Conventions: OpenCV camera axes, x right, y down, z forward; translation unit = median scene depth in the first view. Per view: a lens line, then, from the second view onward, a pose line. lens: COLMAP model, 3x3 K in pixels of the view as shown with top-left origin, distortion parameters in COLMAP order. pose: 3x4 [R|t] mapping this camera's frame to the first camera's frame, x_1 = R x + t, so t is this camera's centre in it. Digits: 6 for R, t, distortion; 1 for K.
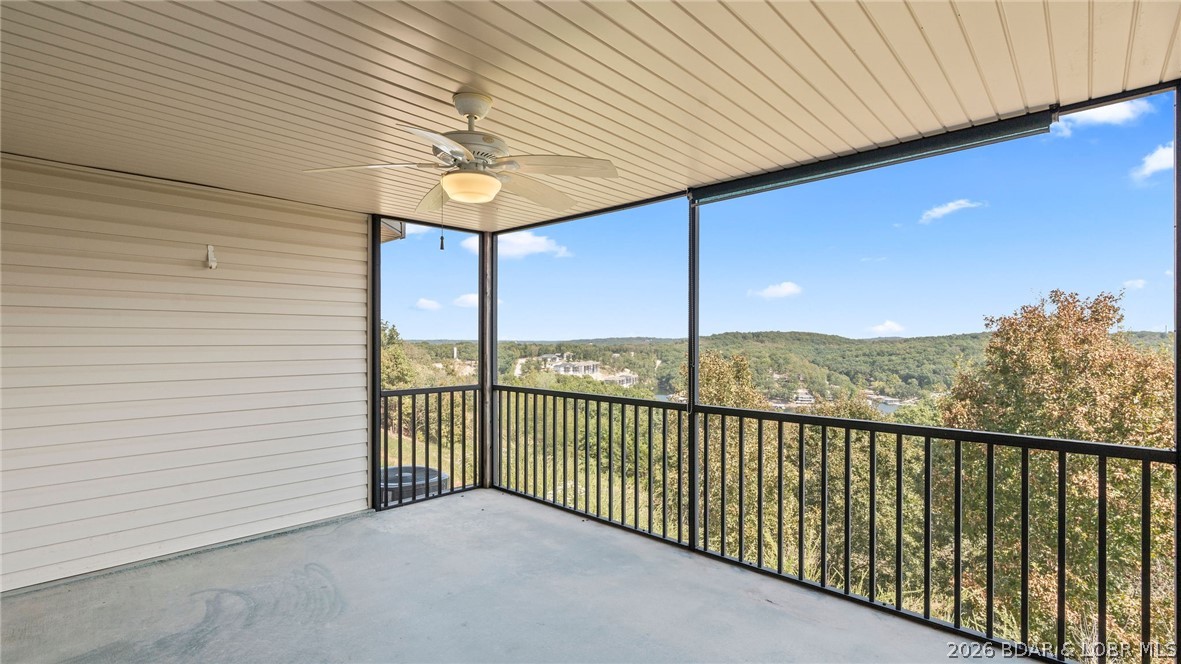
lens RADIAL K [[530.5, 0, 584.0], [0, 530.5, 330.7], [0, 0, 1]] dist [-0.008195, 0.000770]
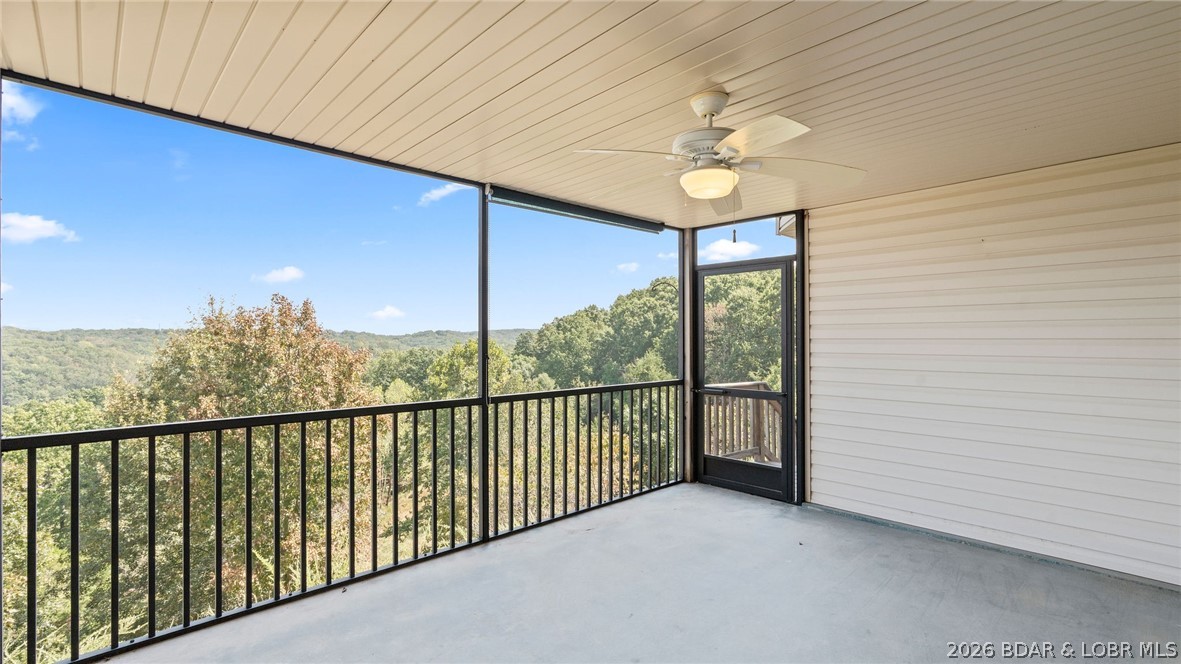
lens RADIAL K [[530.5, 0, 593.6], [0, 530.5, 339.9], [0, 0, 1]] dist [-0.008195, 0.000770]
pose [[0.044103, -0.011384, 0.998962, -0.781403], [-0.017099, 0.999780, 0.012148, 0.013129], [-0.998881, -0.017617, 0.043898, 0.740803]]
